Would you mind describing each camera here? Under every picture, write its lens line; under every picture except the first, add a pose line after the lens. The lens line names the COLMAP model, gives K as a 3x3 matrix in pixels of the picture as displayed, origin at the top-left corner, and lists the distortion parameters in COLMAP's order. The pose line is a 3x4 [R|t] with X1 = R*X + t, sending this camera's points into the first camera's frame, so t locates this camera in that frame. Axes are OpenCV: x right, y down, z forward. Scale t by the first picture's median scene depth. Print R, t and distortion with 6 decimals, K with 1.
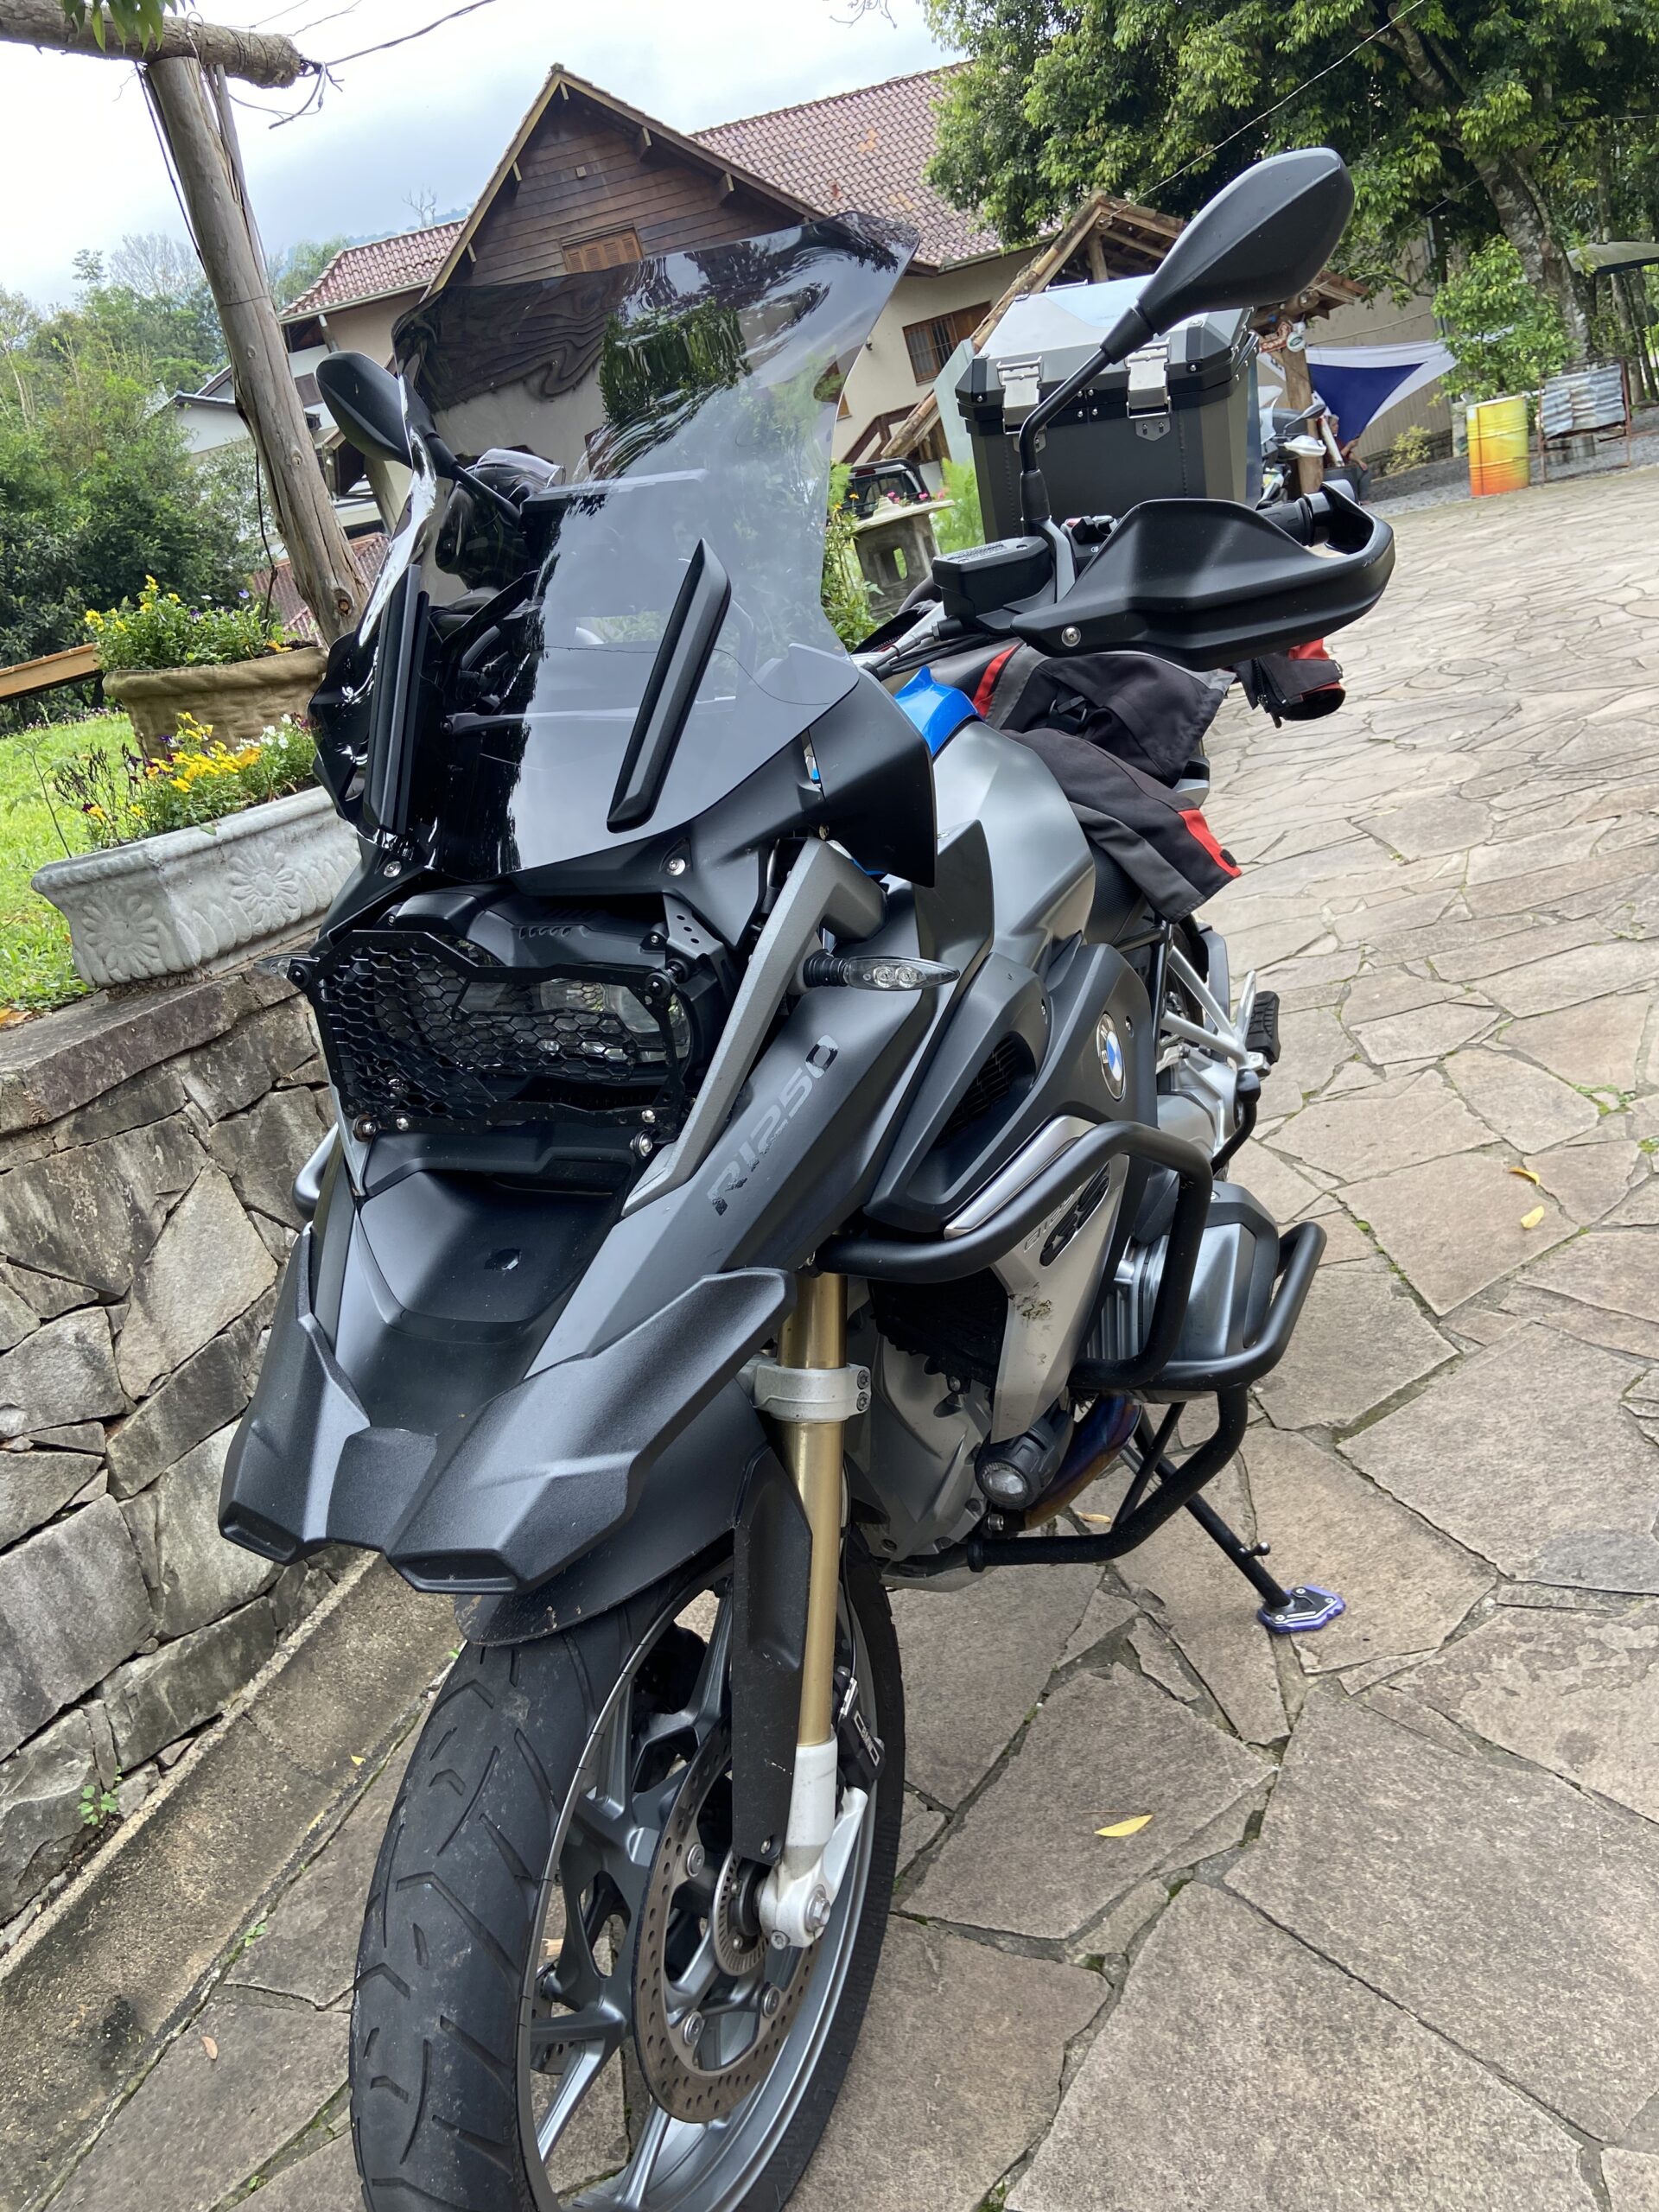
lens RADIAL K [[1652.6, 0, 864.4], [0, 1652.6, 1125.0], [0, 0, 1]] dist [0.130603, -0.157055]
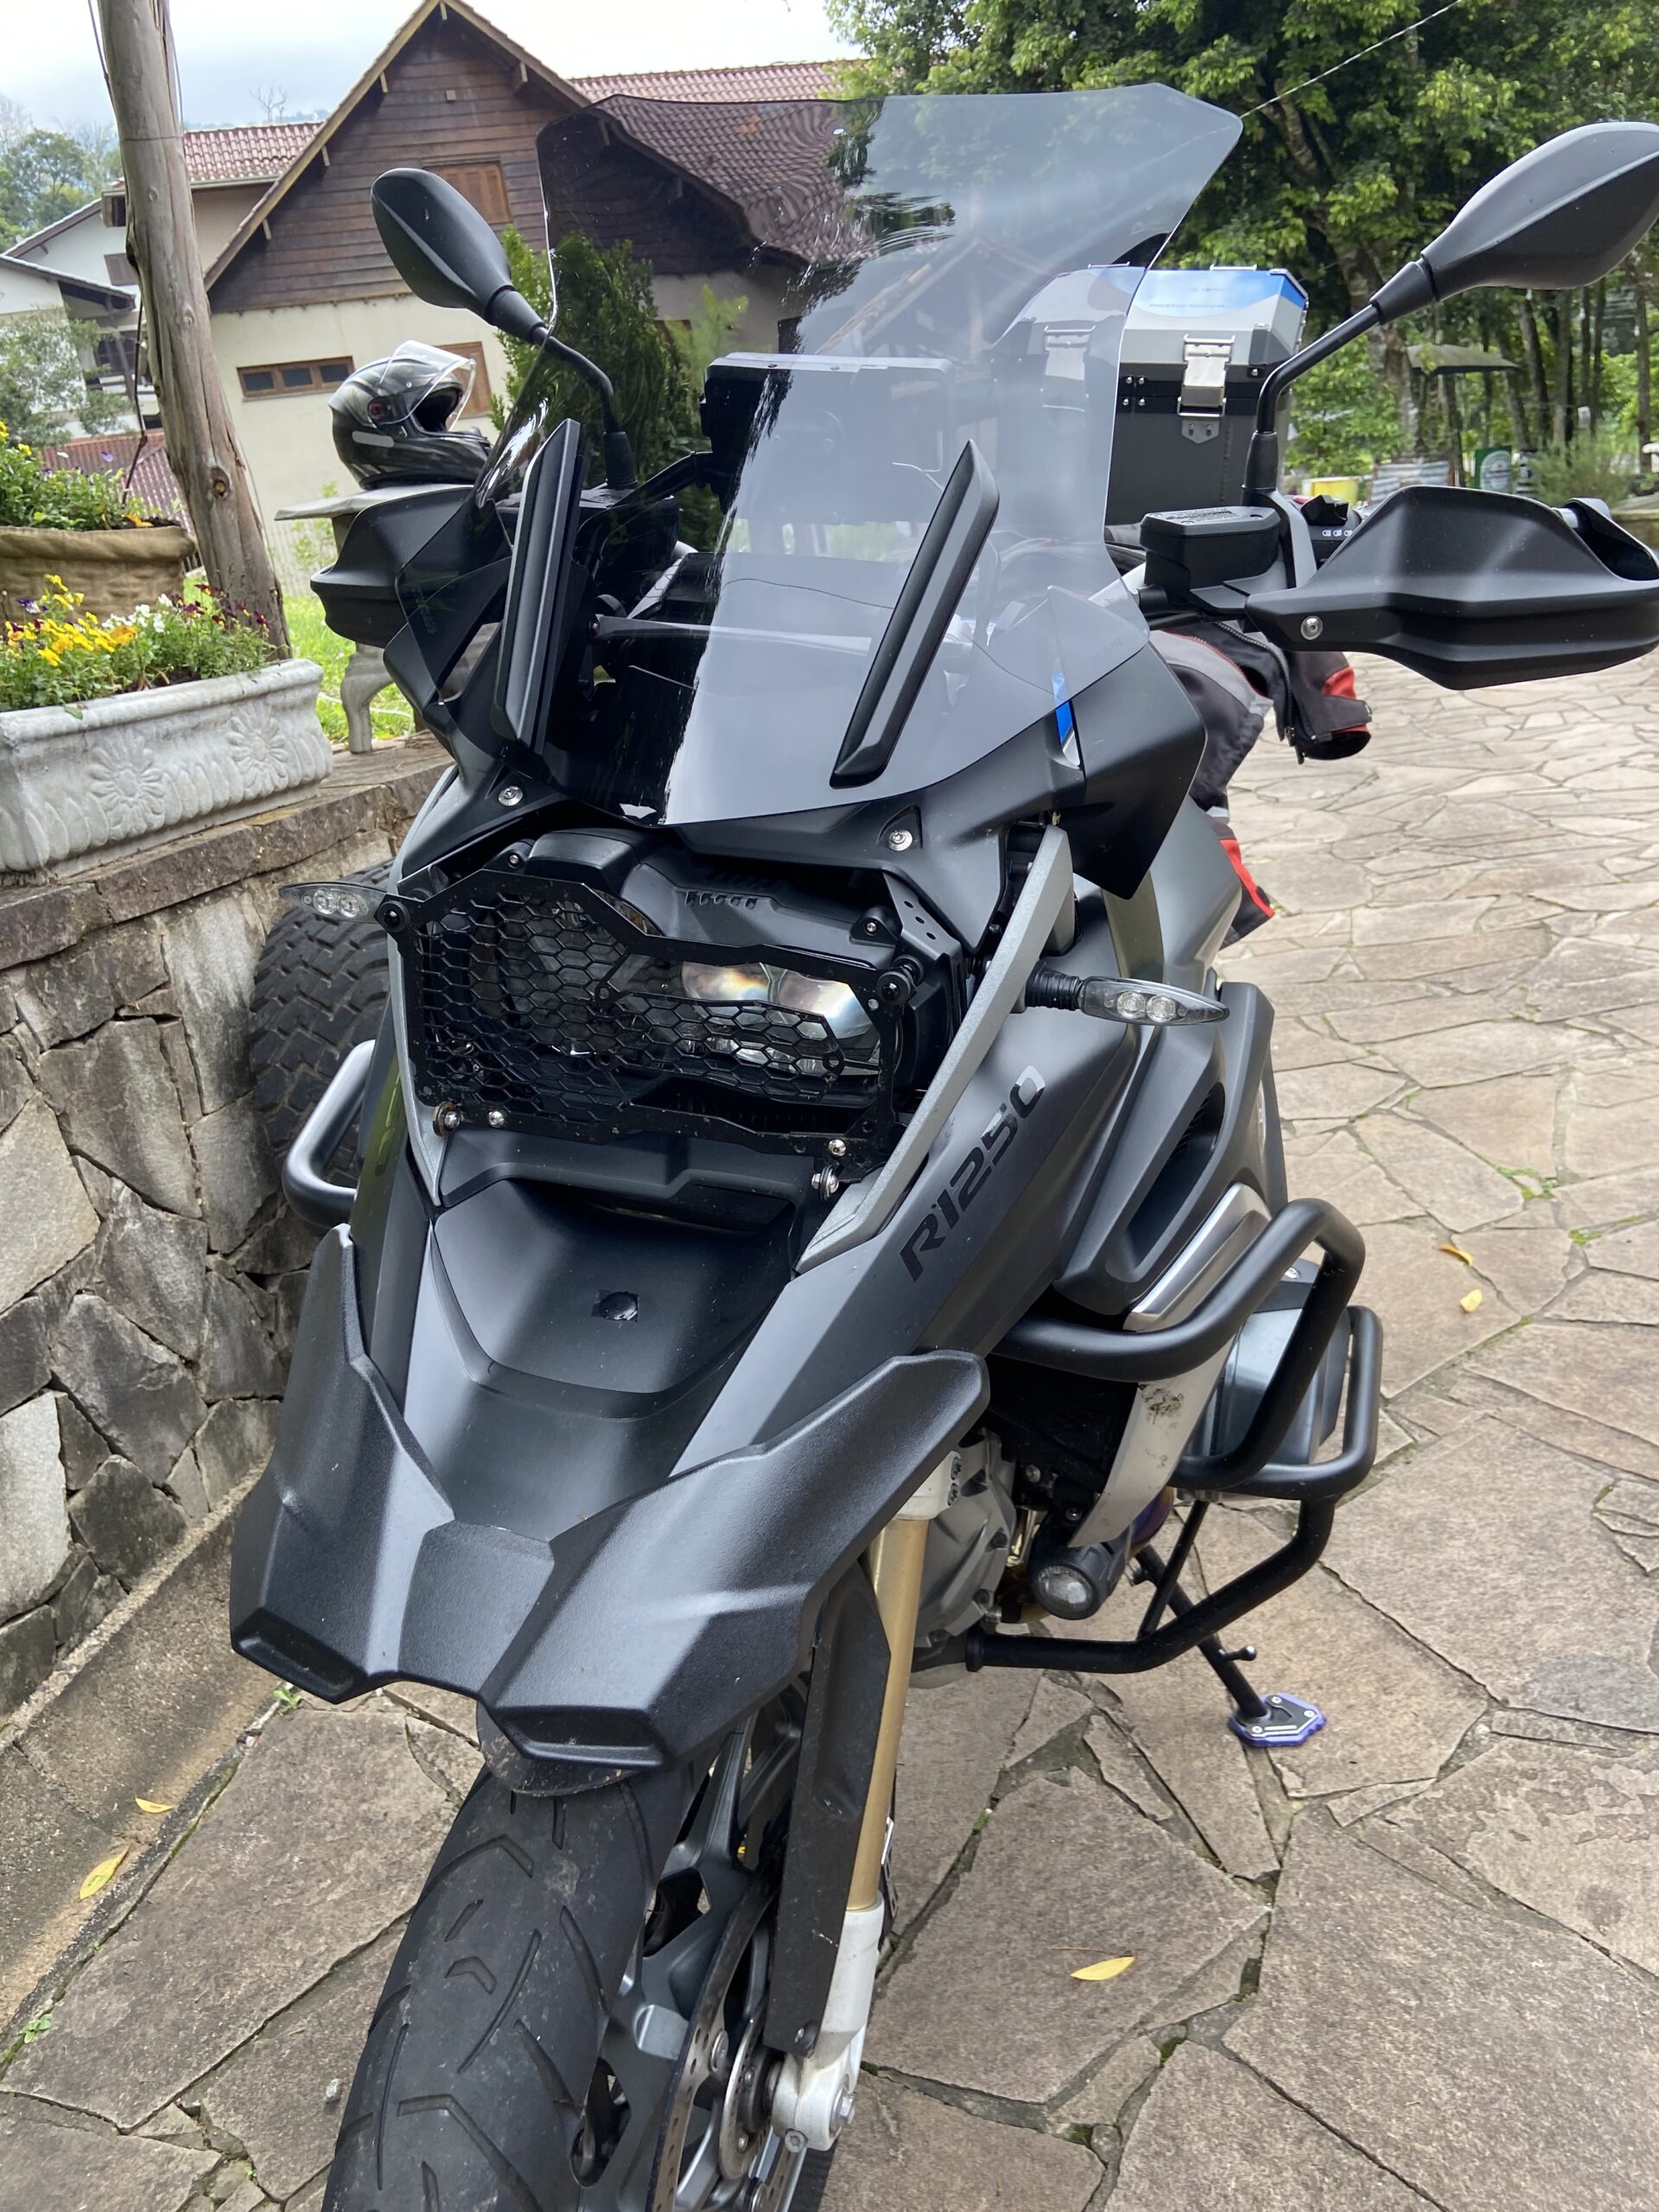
lens RADIAL K [[1664.0, 0, 856.0], [0, 1664.0, 1098.7], [0, 0, 1]] dist [0.120411, -0.154162]
pose [[0.985126, 0.108410, 0.133319, -0.105183], [-0.107142, 0.994104, -0.016670, -0.007356], [-0.134340, 0.002137, 0.990933, 0.095720]]
